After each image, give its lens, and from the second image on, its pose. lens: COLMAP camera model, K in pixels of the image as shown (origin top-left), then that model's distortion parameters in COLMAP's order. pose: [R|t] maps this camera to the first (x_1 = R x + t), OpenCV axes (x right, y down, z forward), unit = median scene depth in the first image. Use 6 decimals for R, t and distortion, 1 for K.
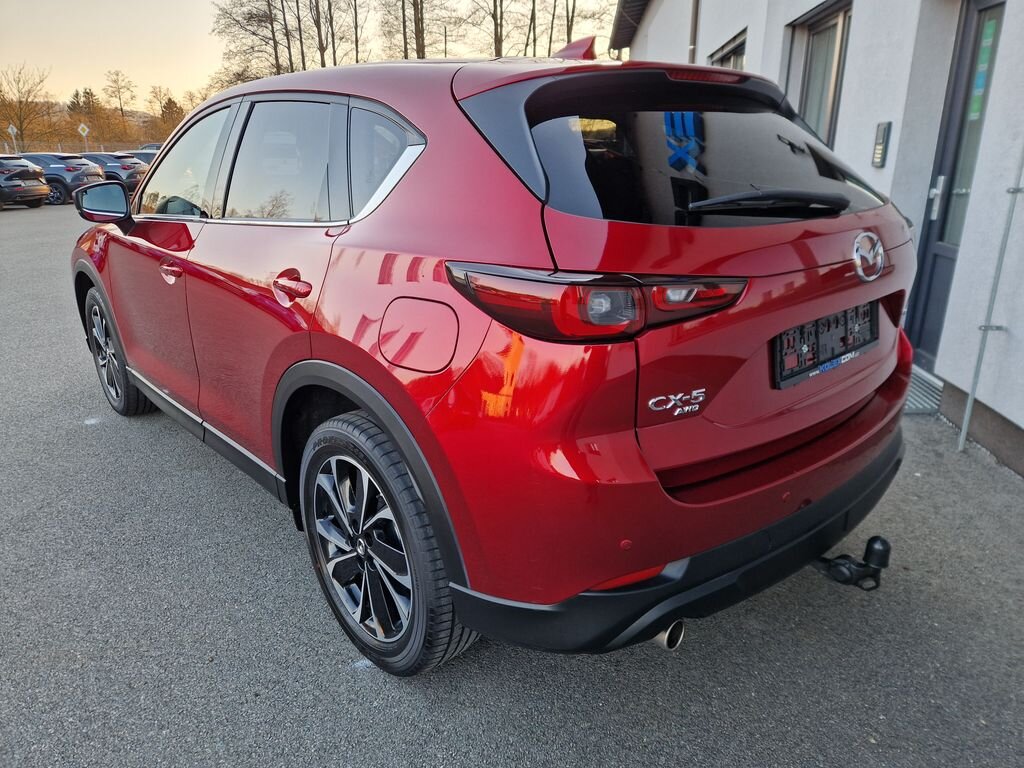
lens RADIAL K [[696.3, 0, 511.0], [0, 696.3, 388.1], [0, 0, 1]] dist [0.046469, -0.025505]
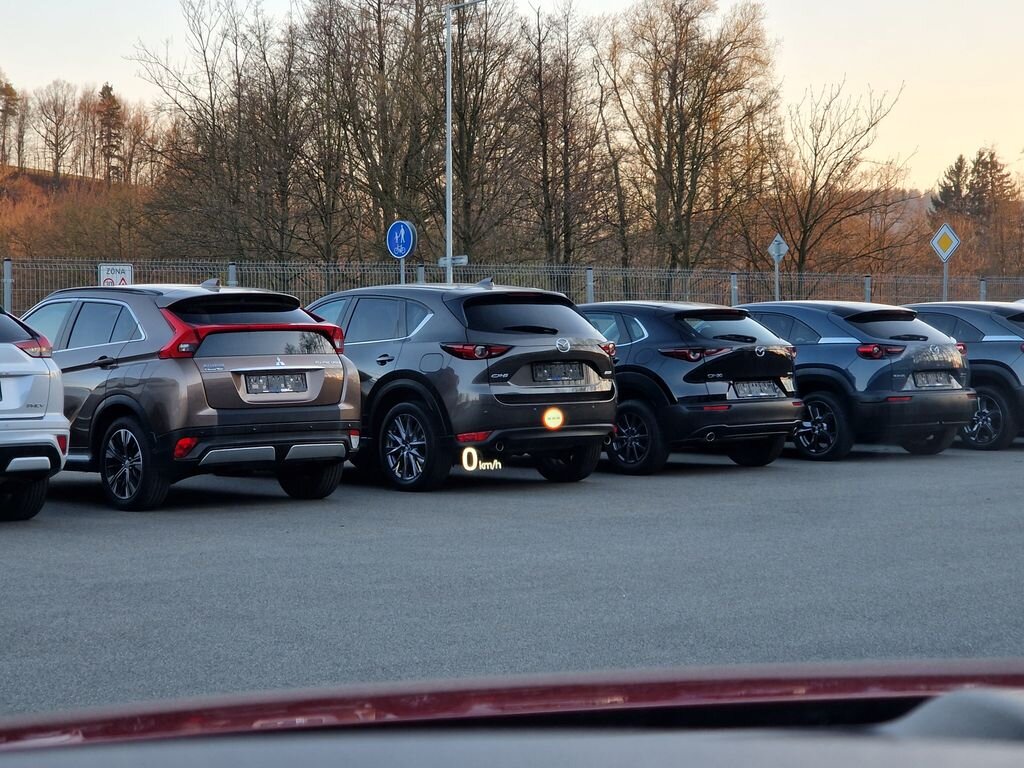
lens RADIAL K [[2205.0, 0, 511.5], [0, 2205.0, 386.2], [0, 0, 1]] dist [-0.102781, 0.000000]
pose [[0.753437, 0.031796, -0.656751, -0.107253], [-0.218363, 0.954240, -0.204313, -0.062008], [0.620201, 0.297347, 0.725903, 0.203891]]
